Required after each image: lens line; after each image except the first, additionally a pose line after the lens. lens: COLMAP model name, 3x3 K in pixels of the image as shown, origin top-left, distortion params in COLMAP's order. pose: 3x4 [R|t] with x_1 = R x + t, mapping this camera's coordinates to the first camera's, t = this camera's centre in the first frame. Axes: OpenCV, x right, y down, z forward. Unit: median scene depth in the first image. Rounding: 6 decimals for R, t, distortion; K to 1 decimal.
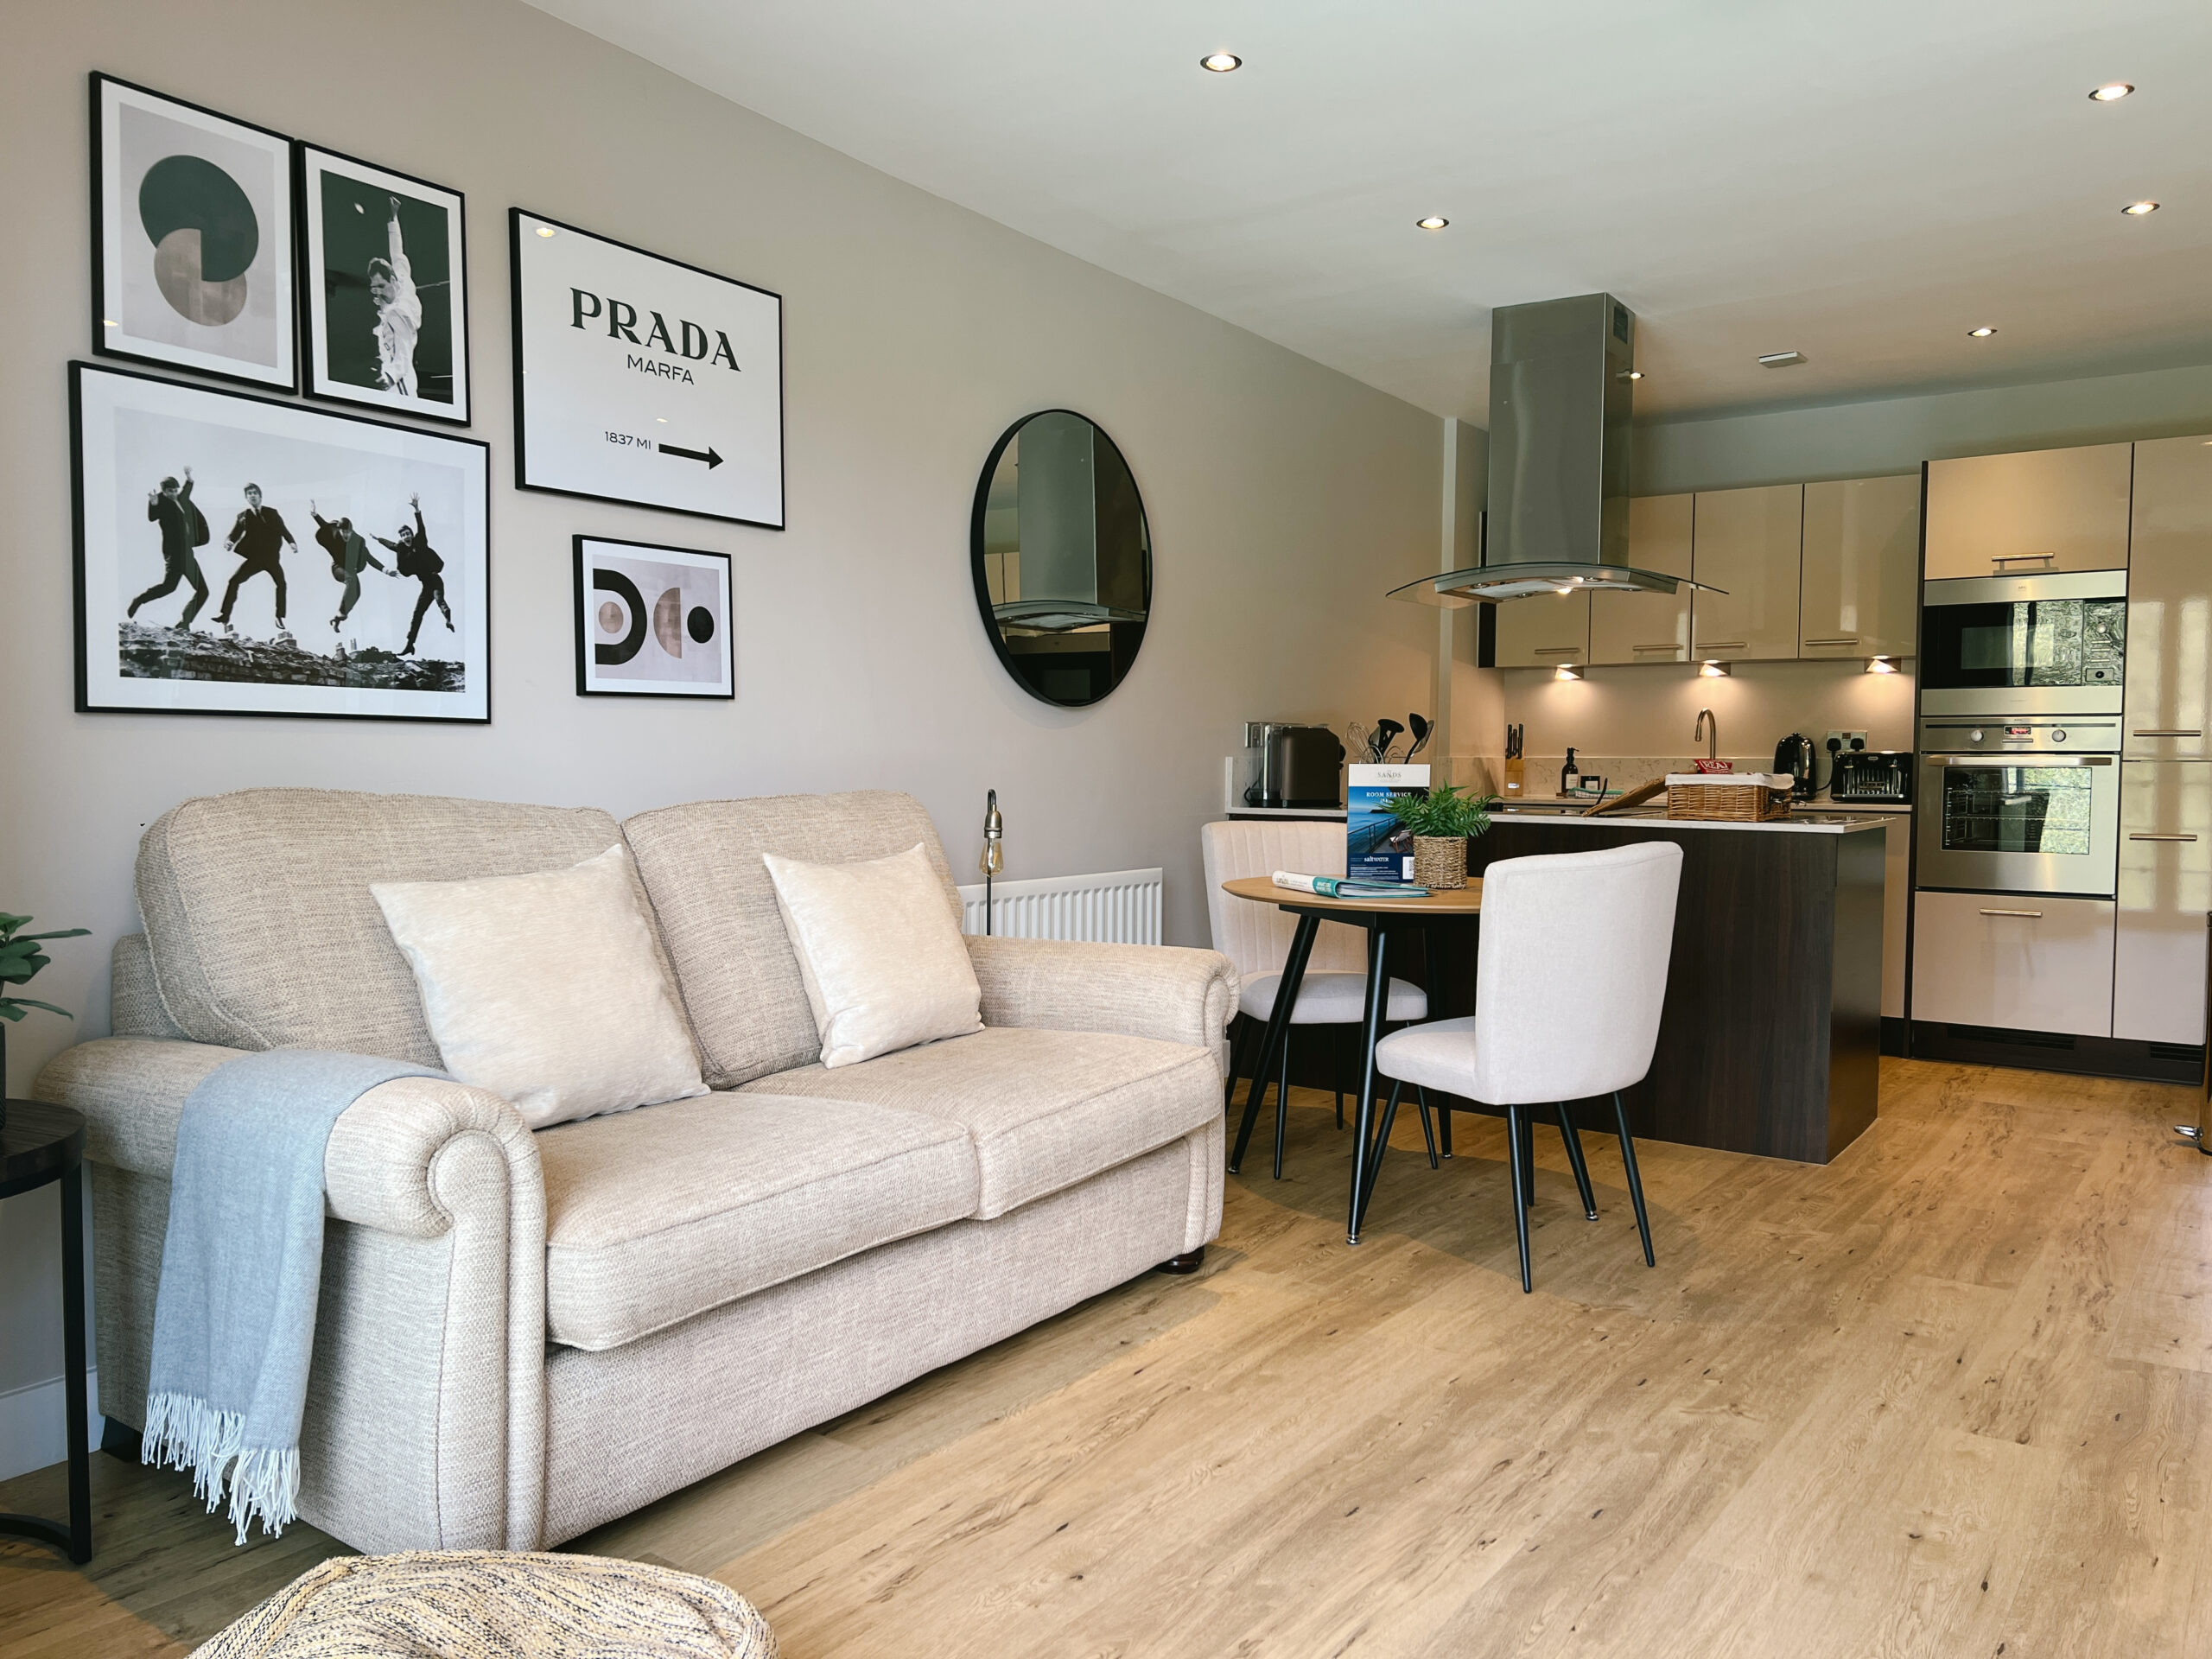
lens RADIAL K [[1652.5, 0, 1116.9], [0, 1652.5, 836.7], [0, 0, 1]] dist [0.063841, -0.070367]
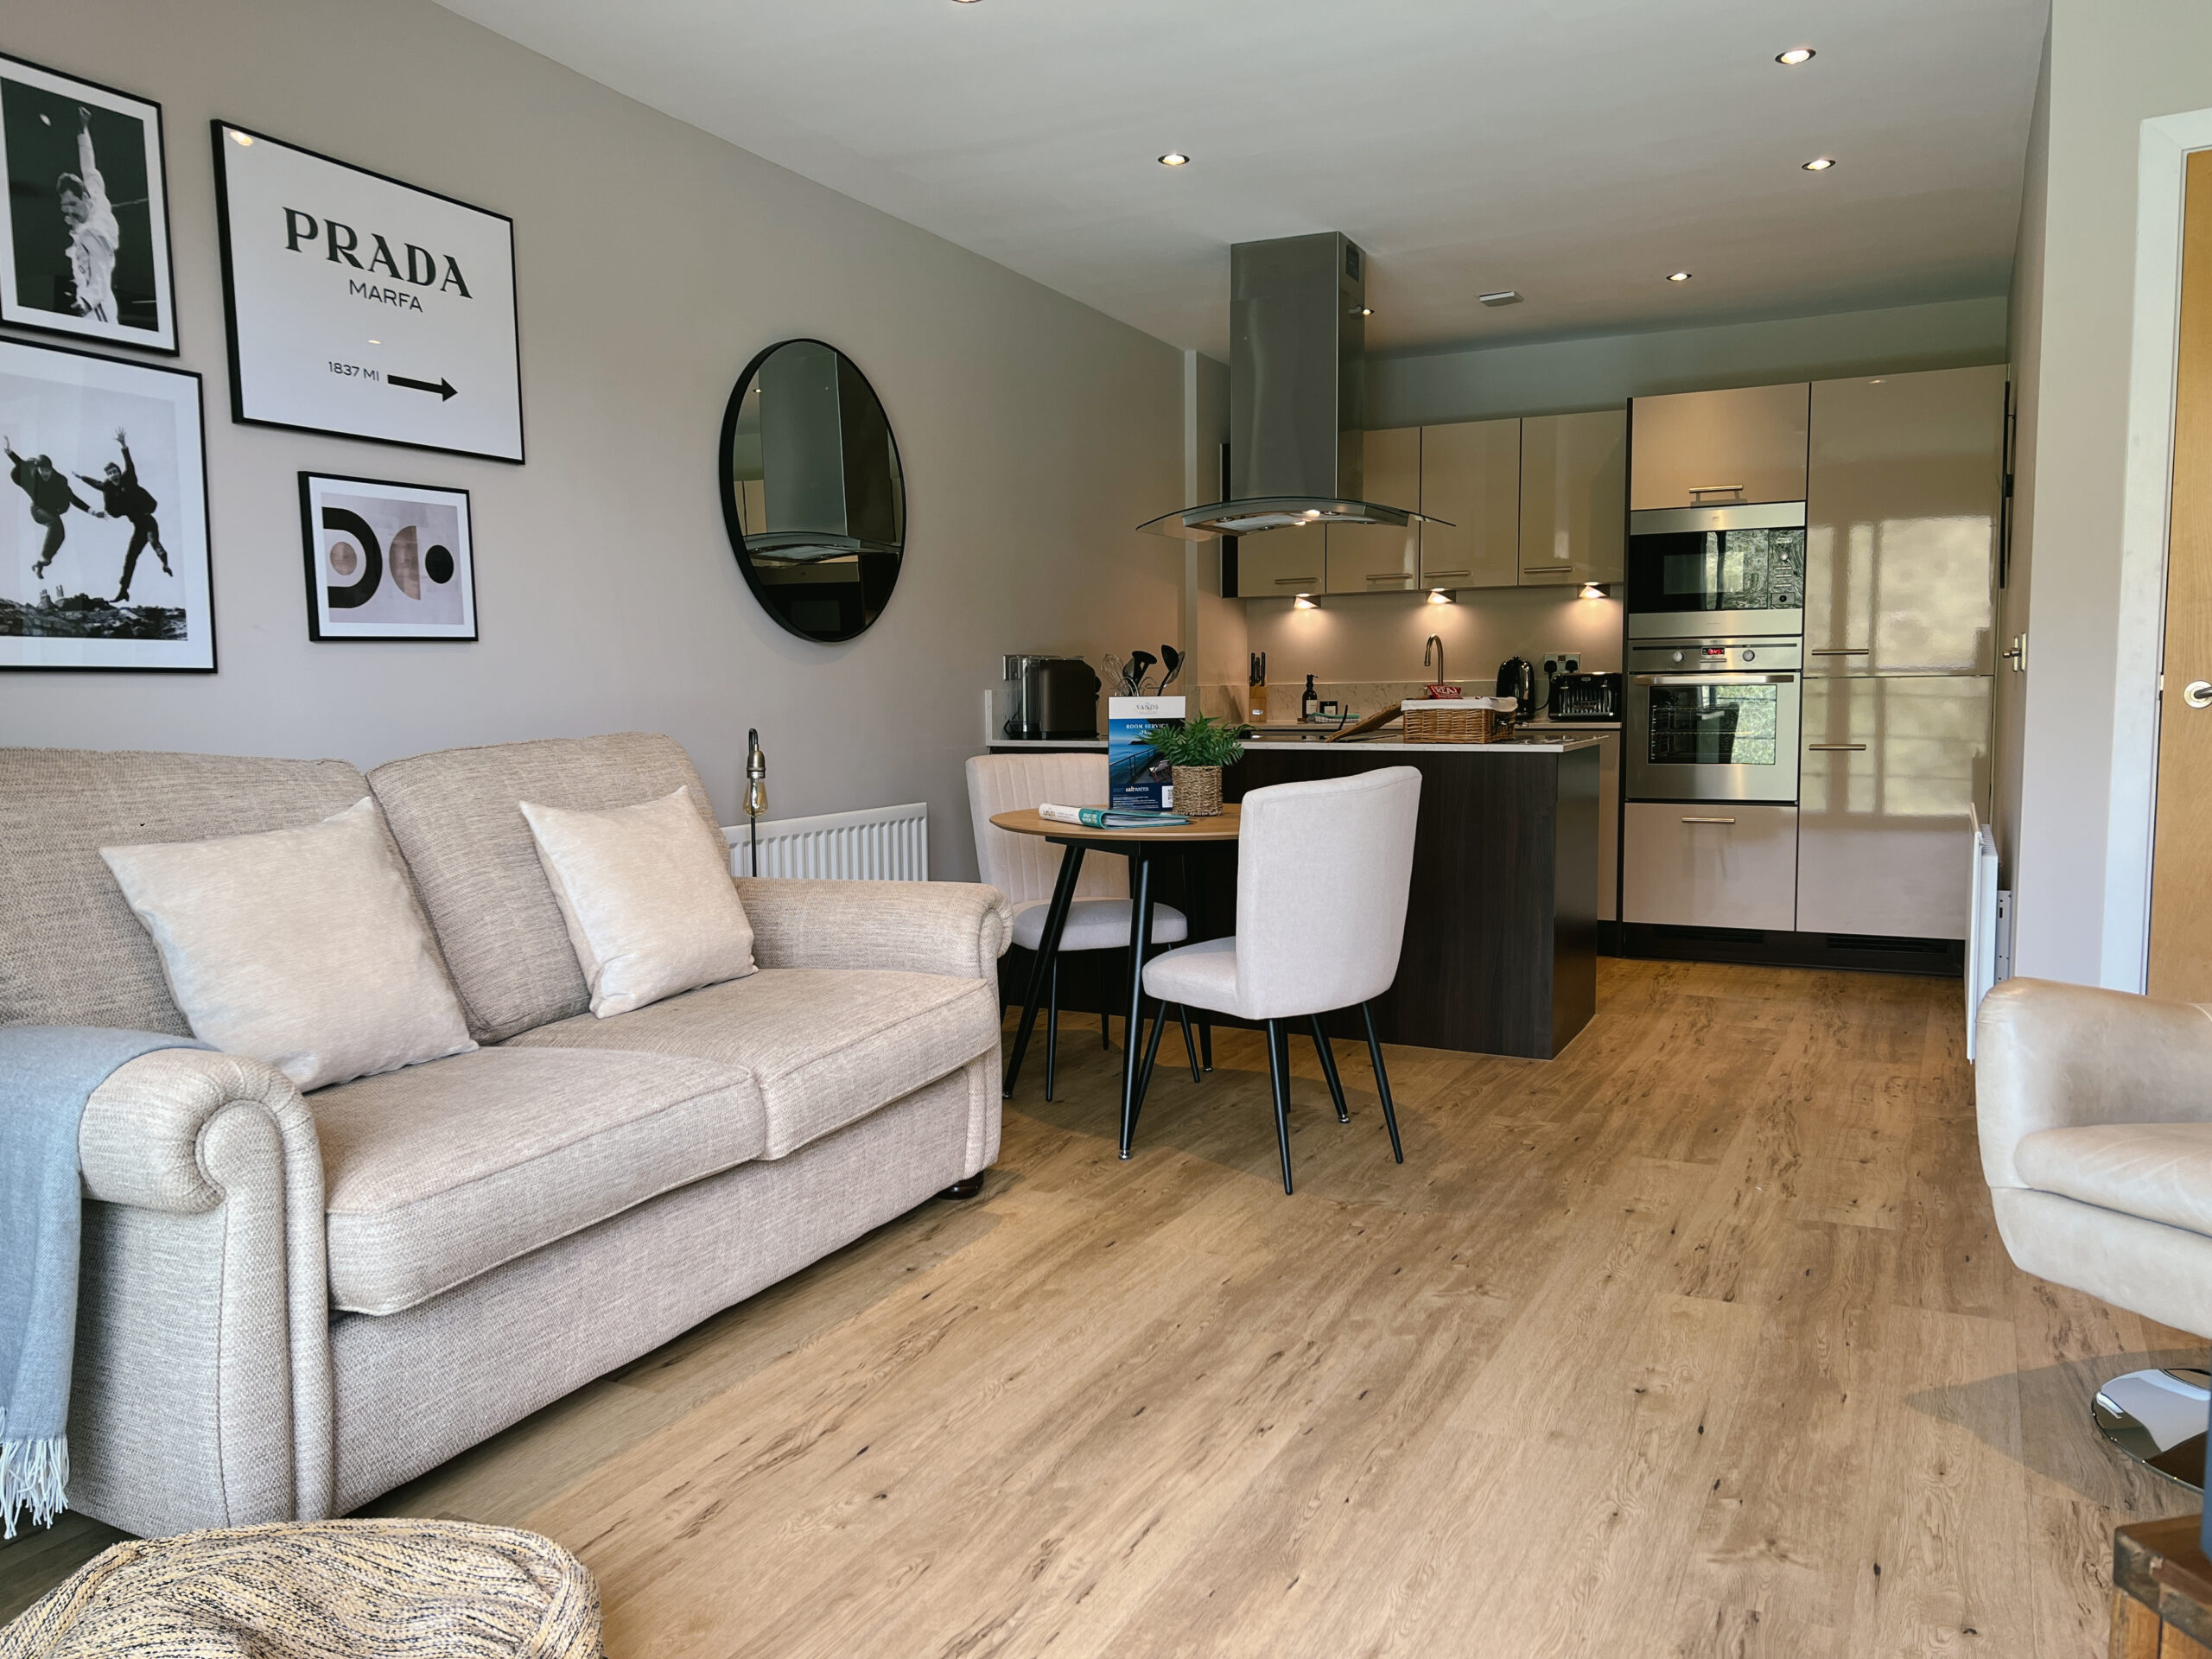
lens RADIAL K [[1652.4, 0, 1106.0], [0, 1652.4, 829.5], [0, 0, 1]] dist [0.059289, -0.050651]
pose [[0.988814, -0.030359, 0.146032, -0.018857], [0.024470, 0.998820, 0.041956, -0.006898], [-0.147134, -0.037914, 0.988390, -0.020602]]
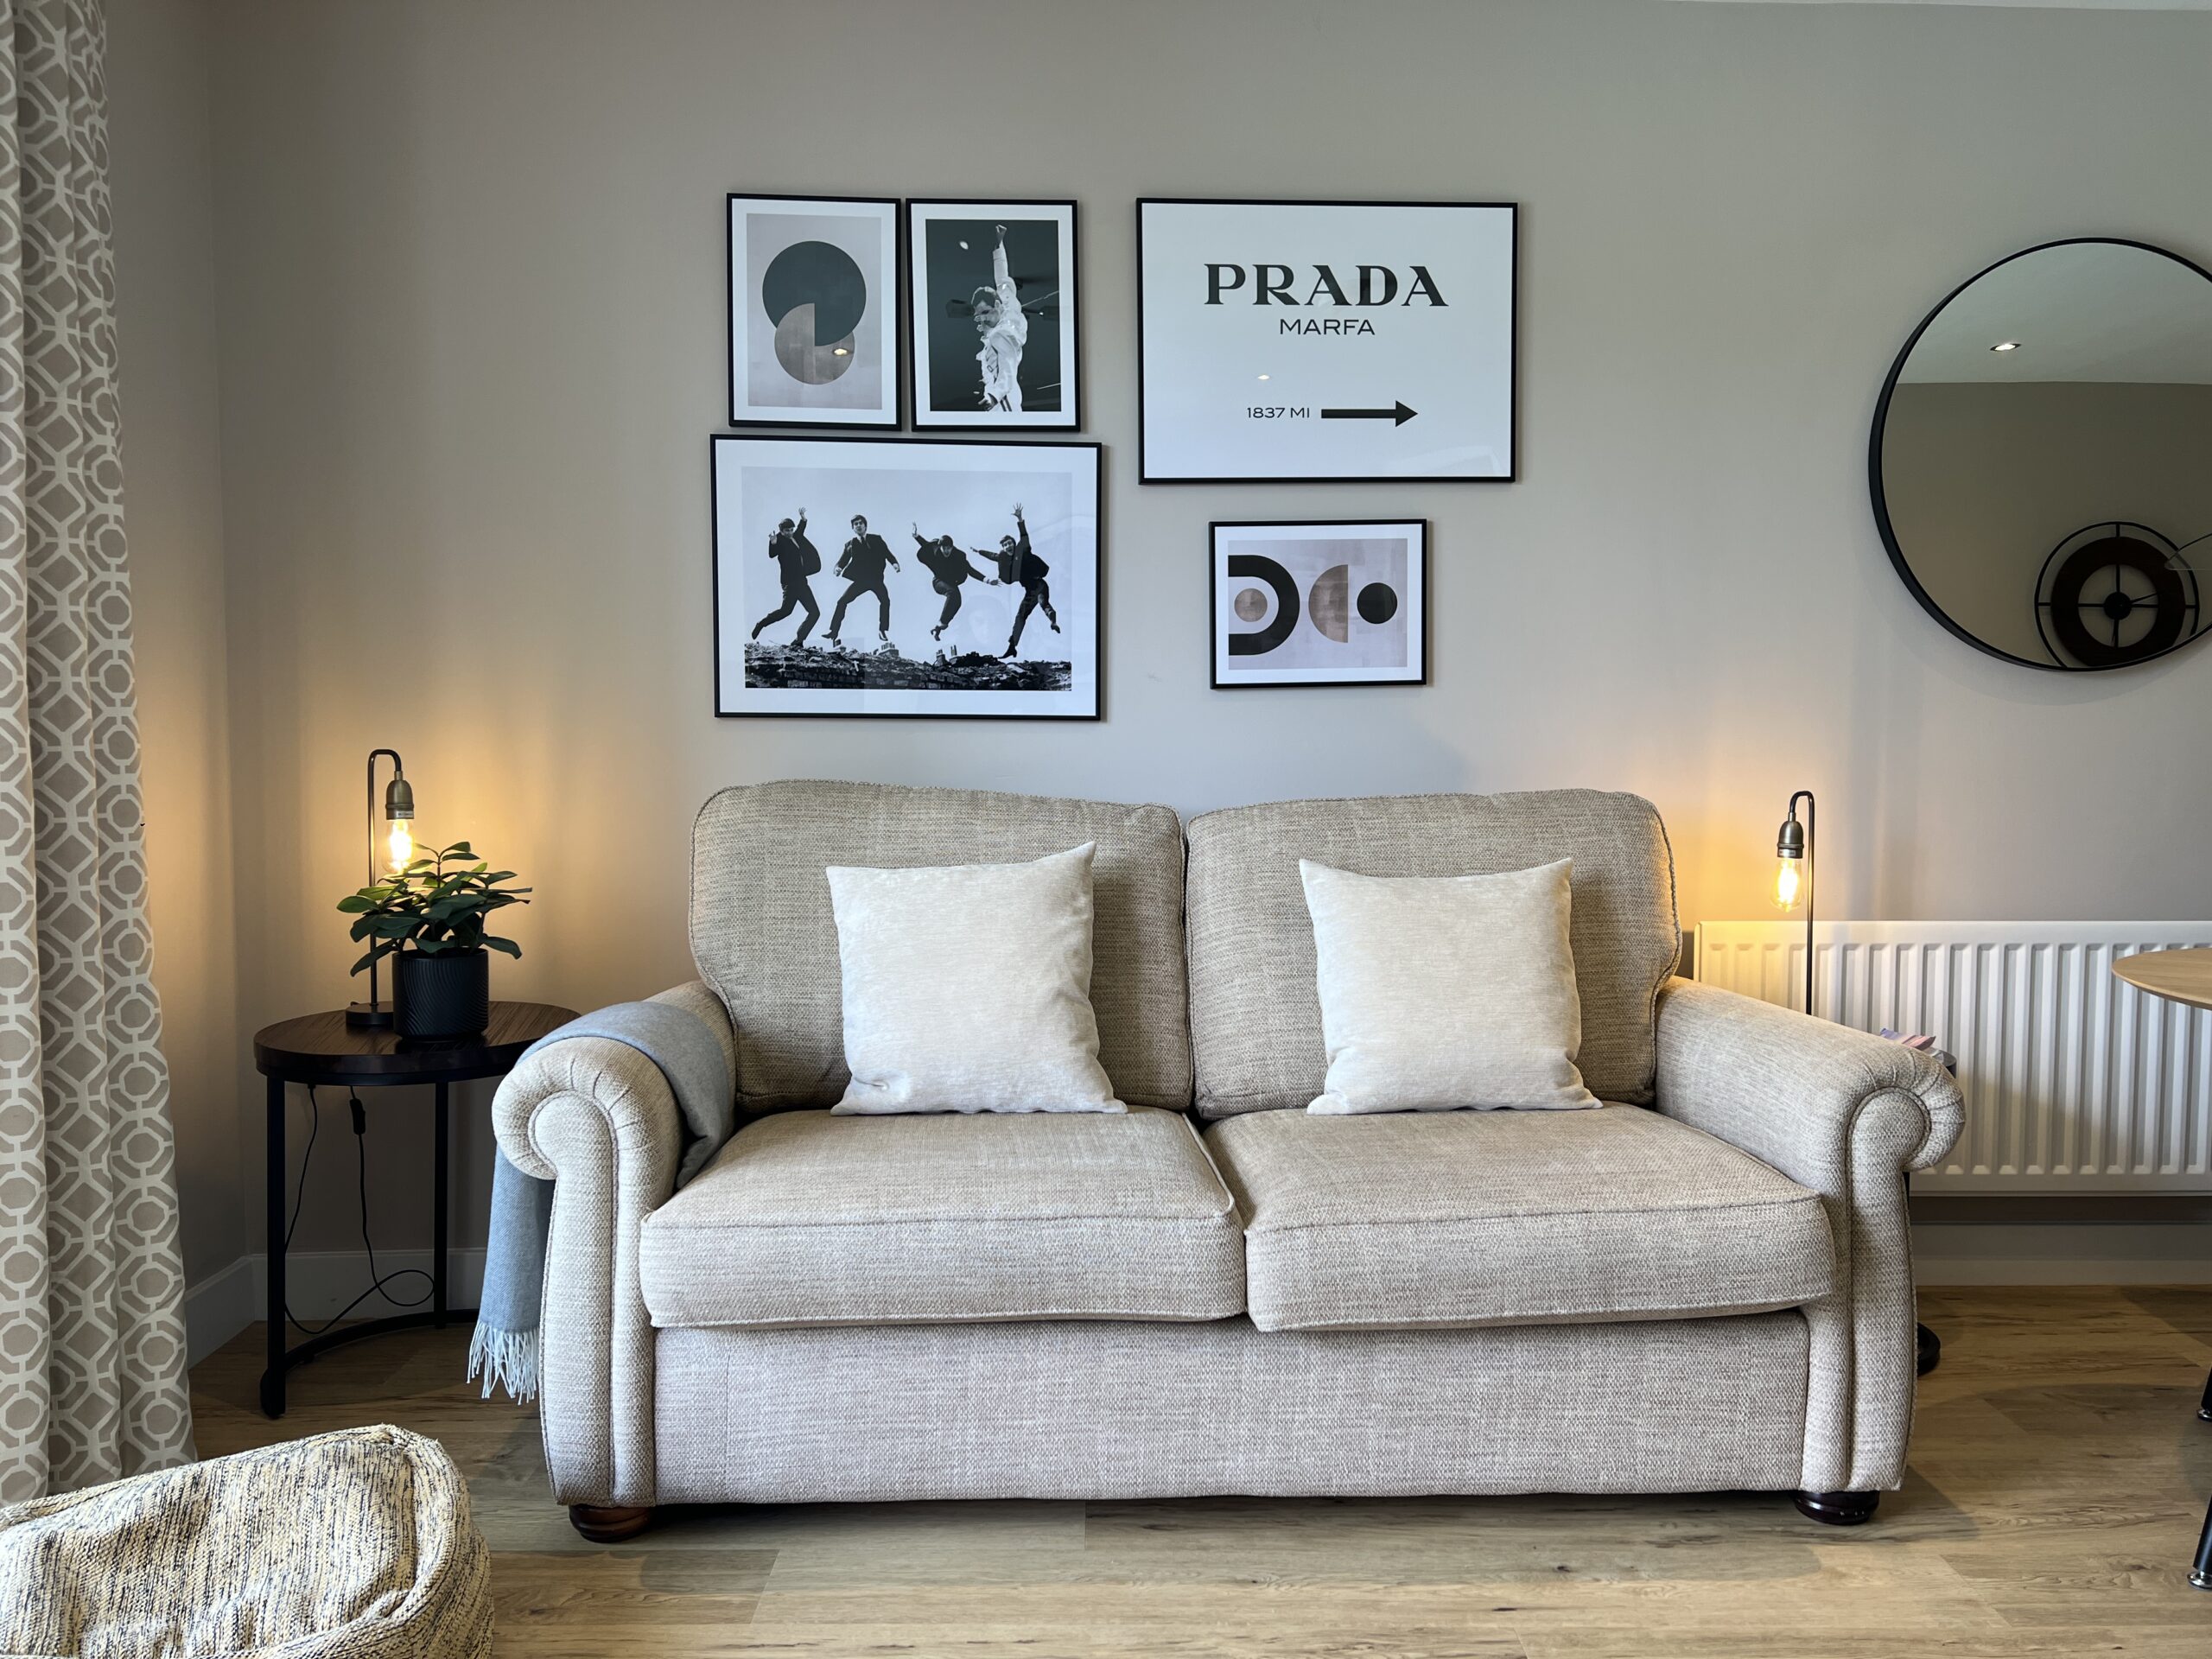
lens RADIAL K [[1647.8, 0, 1157.1], [0, 1647.8, 856.6], [0, 0, 1]] dist [0.091696, -0.121854]
pose [[0.588133, 0.047550, -0.807365, 0.502849], [-0.035773, 0.998823, 0.032767, -0.019876], [0.807972, 0.009611, 0.589142, 0.465561]]
